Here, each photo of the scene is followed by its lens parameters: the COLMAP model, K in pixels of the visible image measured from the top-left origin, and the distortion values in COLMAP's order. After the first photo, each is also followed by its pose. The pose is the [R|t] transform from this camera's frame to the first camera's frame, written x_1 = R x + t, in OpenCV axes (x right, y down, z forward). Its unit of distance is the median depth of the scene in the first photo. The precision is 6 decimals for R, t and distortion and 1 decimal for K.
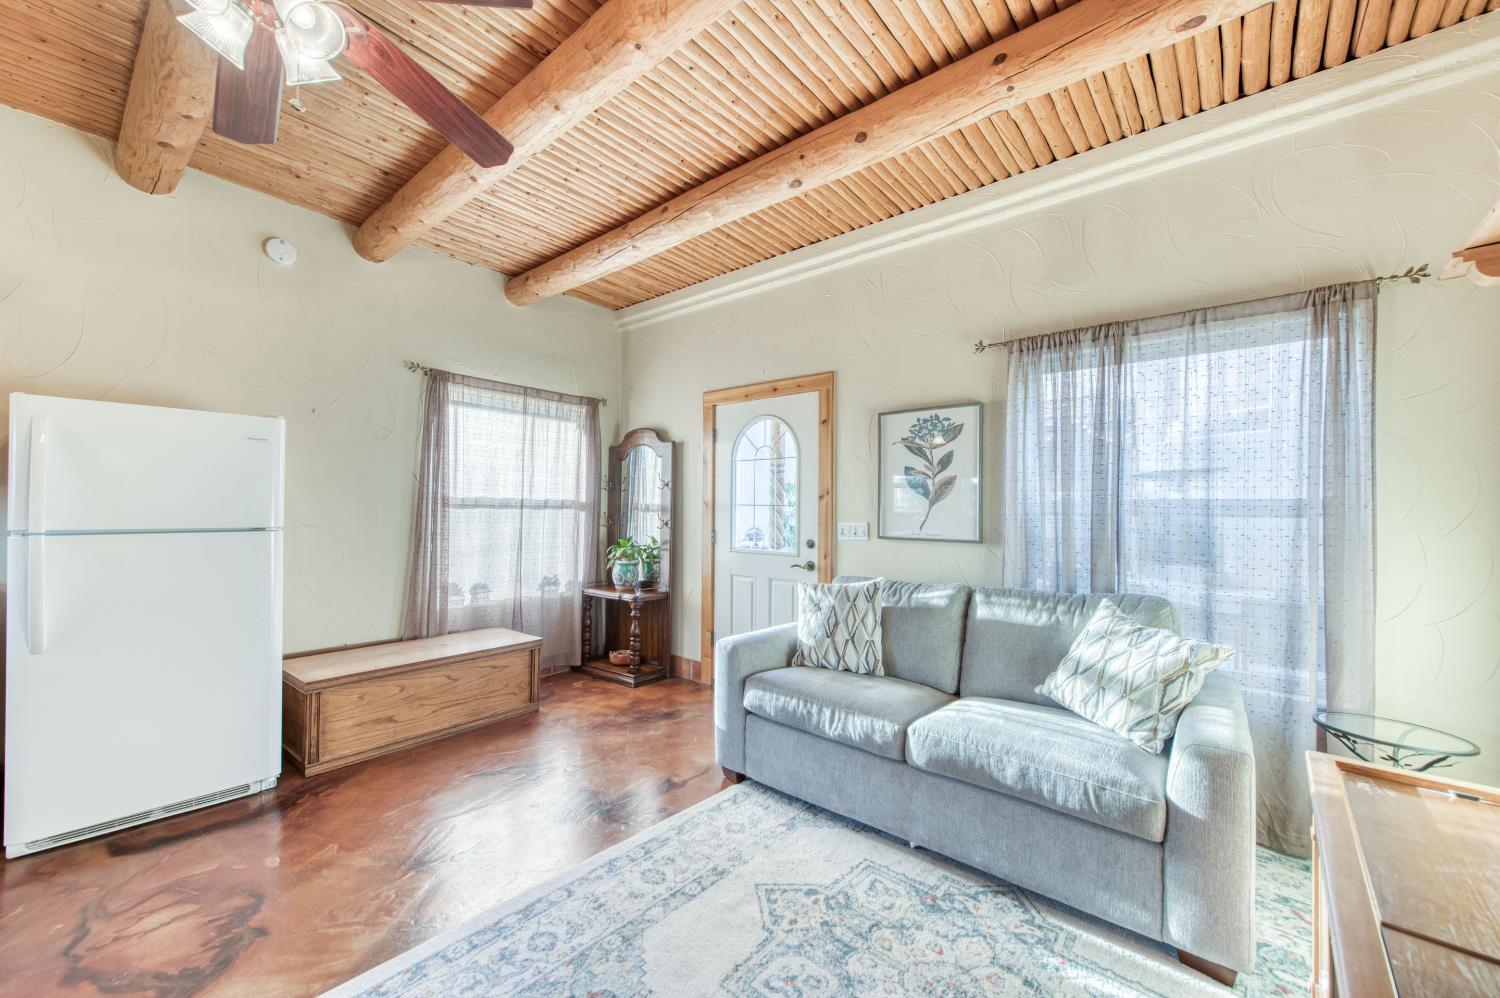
lens RADIAL K [[589.5, 0, 748.2], [0, 589.5, 503.3], [0, 0, 1]] dist [0.010455, -0.001723]
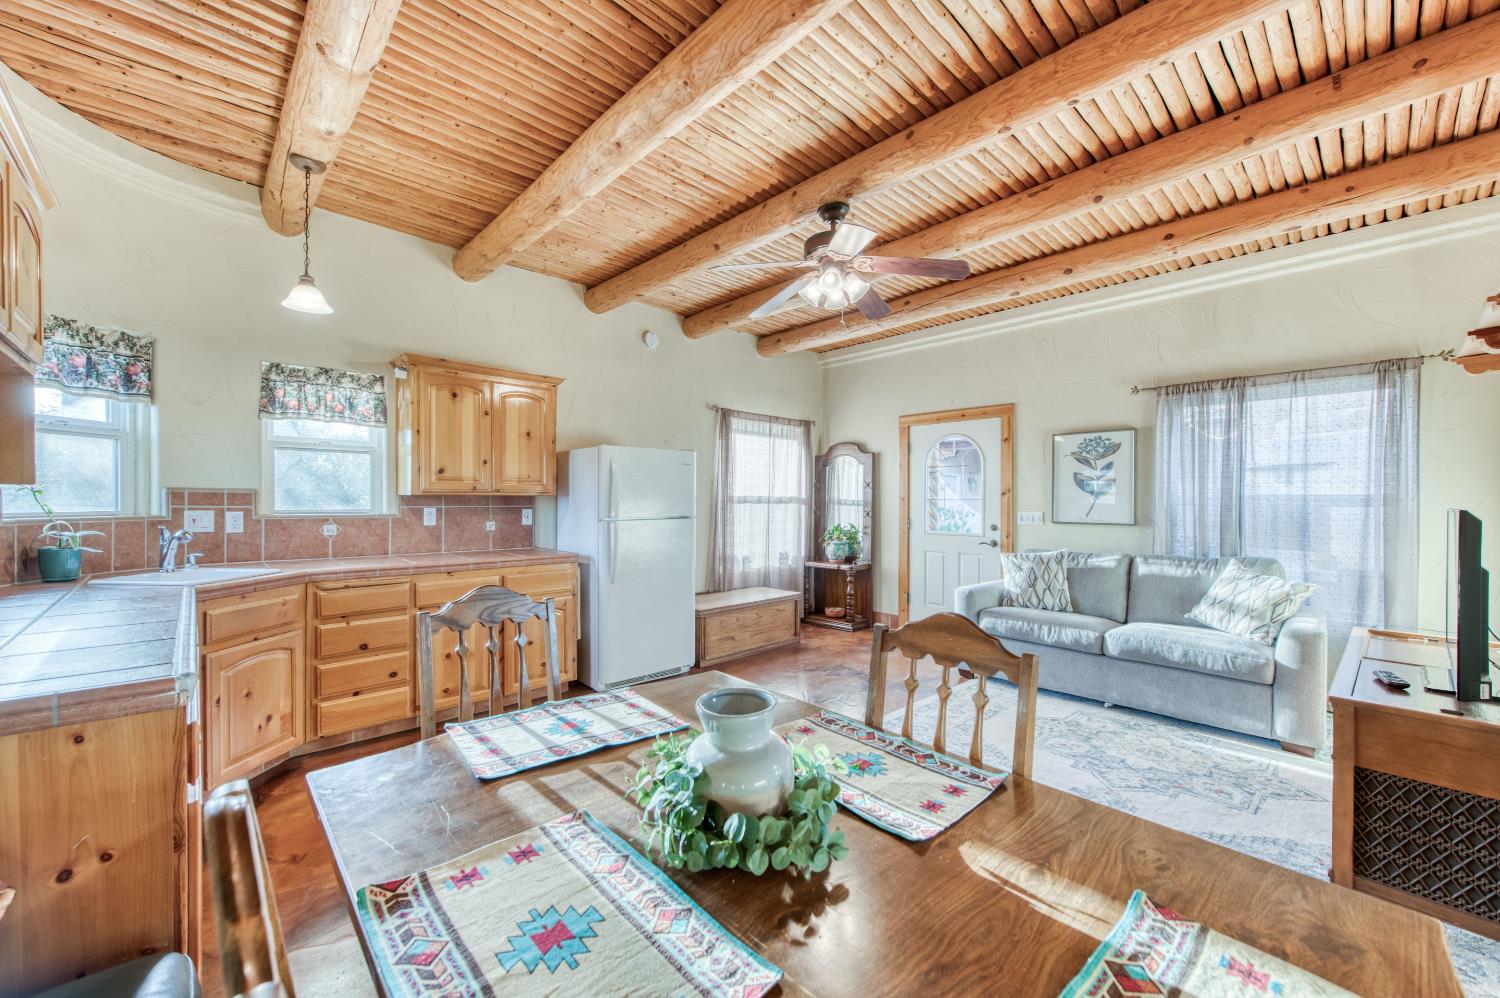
lens RADIAL K [[589.5, 0, 747.9], [0, 589.5, 504.0], [0, 0, 1]] dist [0.010455, -0.001723]
pose [[0.993877, -0.007312, -0.110253, -0.440255], [0.009078, 0.999838, 0.015519, -0.018300], [0.110122, -0.016425, 0.993782, -0.619185]]
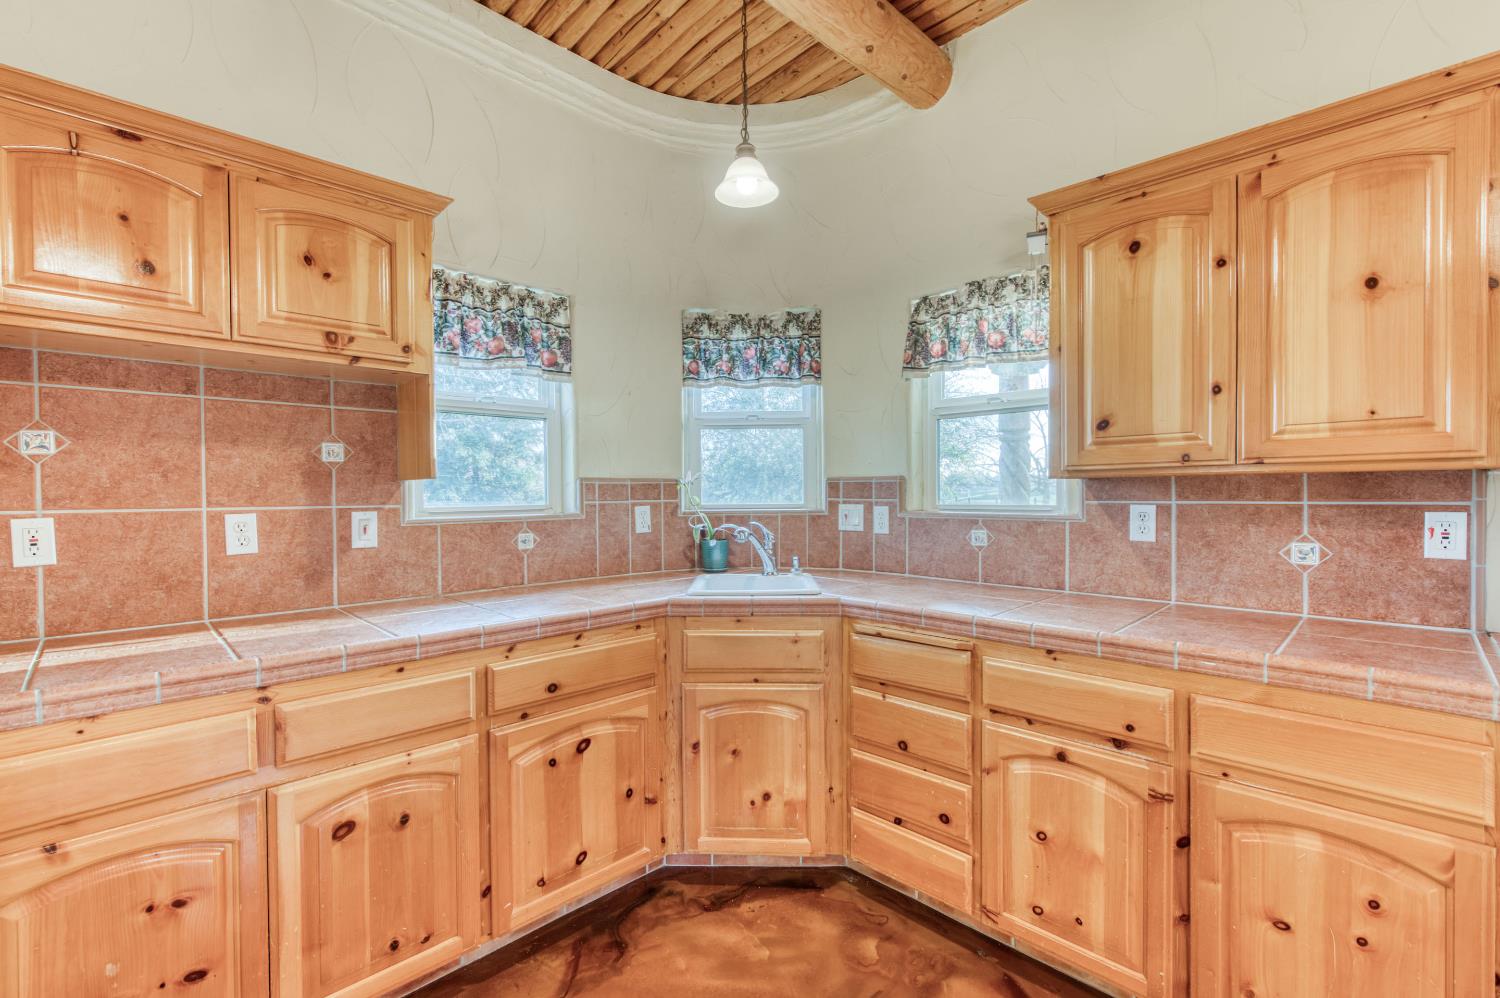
lens RADIAL K [[653.1, 0, 749.8], [0, 653.1, 503.9], [0, 0, 1]] dist [0.001725, -0.000139]
pose [[-0.090431, 0.005153, -0.995889, -0.571151], [0.016382, 0.999859, 0.003686, -0.004755], [0.995768, -0.015982, -0.090503, 0.331745]]
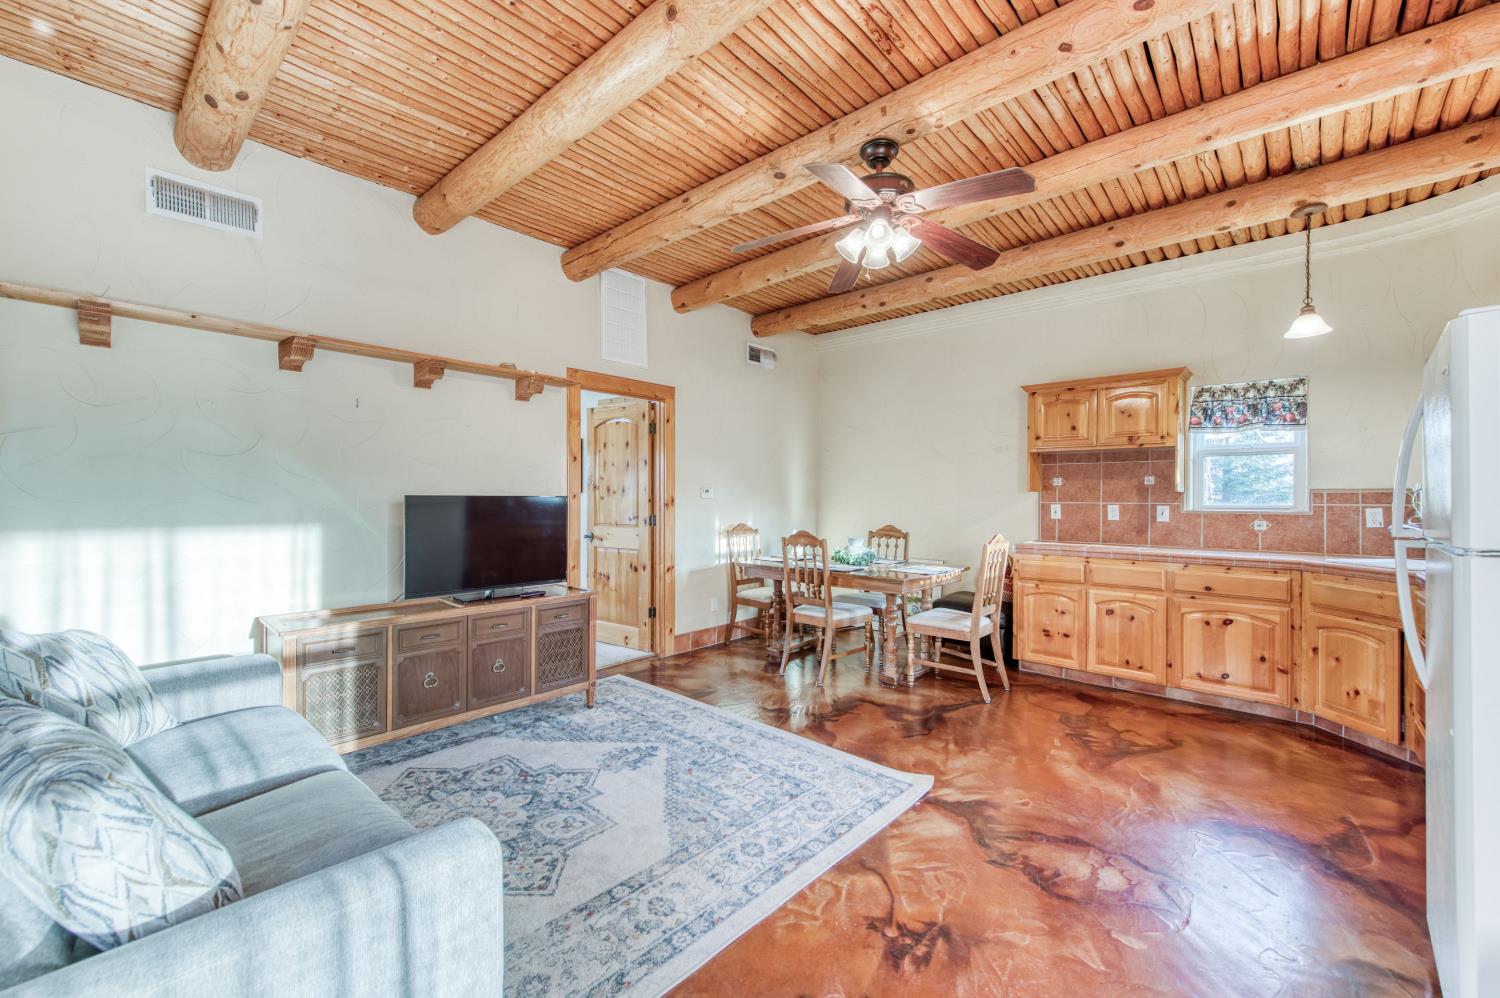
lens RADIAL K [[589.5, 0, 749.3], [0, 589.5, 498.8], [0, 0, 1]] dist [0.010455, -0.001723]
pose [[-0.999394, -0.017635, 0.029995, -0.233686], [-0.017884, 0.999808, -0.008069, 0.013898], [-0.029847, -0.008600, -0.999517, 1.432699]]
